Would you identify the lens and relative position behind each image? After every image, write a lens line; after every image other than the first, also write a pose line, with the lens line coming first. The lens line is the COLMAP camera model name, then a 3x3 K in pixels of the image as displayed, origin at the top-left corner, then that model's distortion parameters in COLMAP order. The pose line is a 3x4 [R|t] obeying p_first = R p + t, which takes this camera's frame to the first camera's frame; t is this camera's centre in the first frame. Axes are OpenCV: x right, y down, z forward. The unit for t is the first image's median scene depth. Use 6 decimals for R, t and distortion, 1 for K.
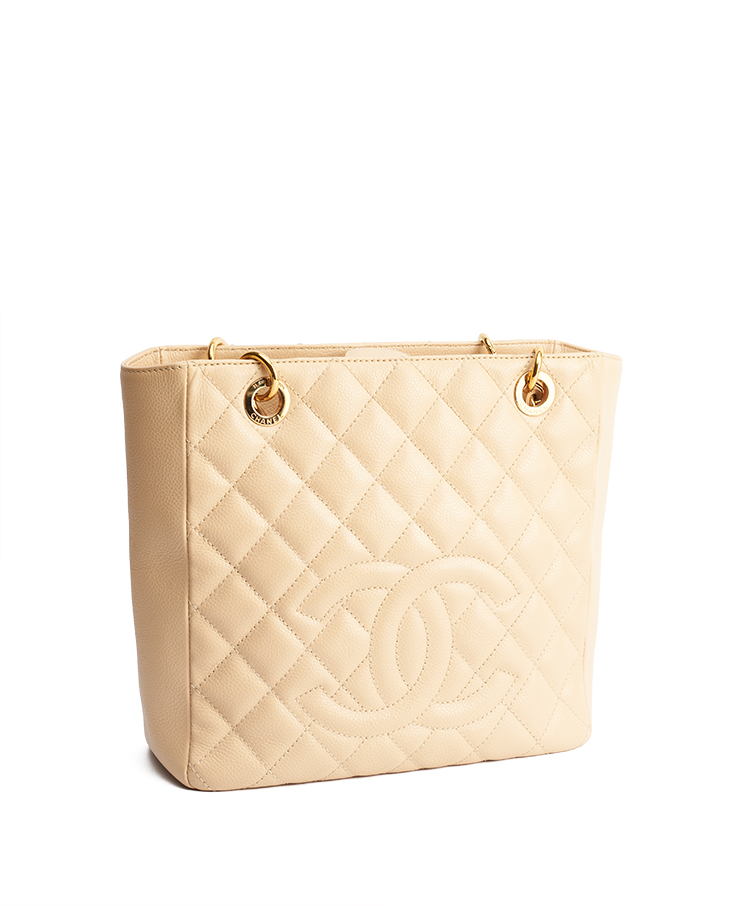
lens RADIAL K [[1877.2, 0, 369.4], [0, 1877.2, 448.6], [0, 0, 1]] dist [0.211935, 0.000000]
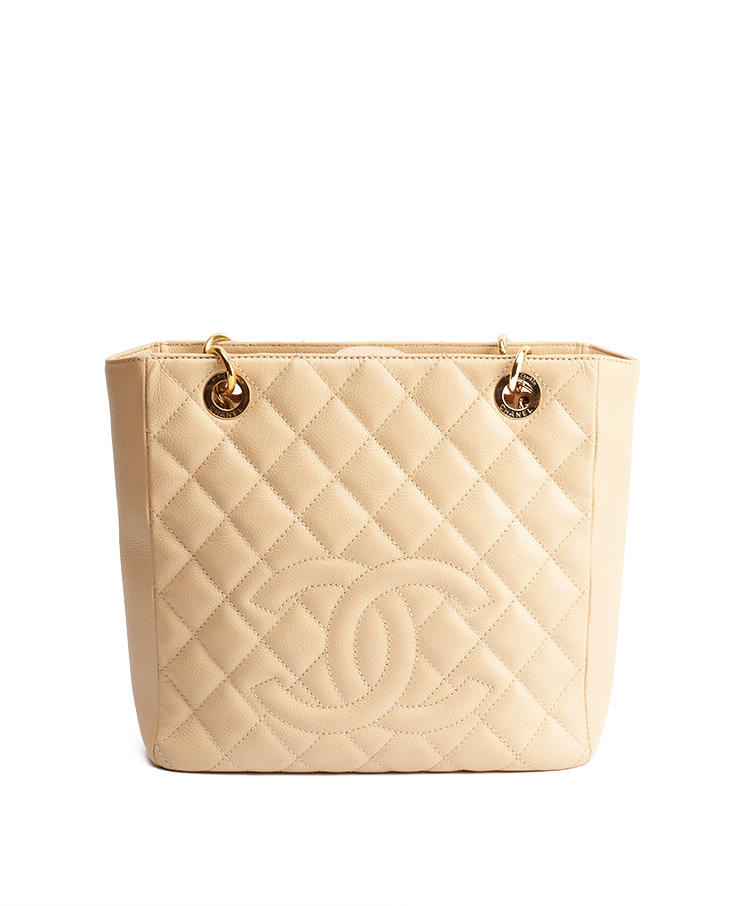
lens RADIAL K [[1877.2, 0, 364.7], [0, 1877.2, 471.7], [0, 0, 1]] dist [0.211935, 0.000000]
pose [[0.927177, 0.033533, -0.373119, 0.392092], [-0.039361, 0.999193, -0.008011, 0.021420], [0.372550, 0.022114, 0.927749, 0.076803]]
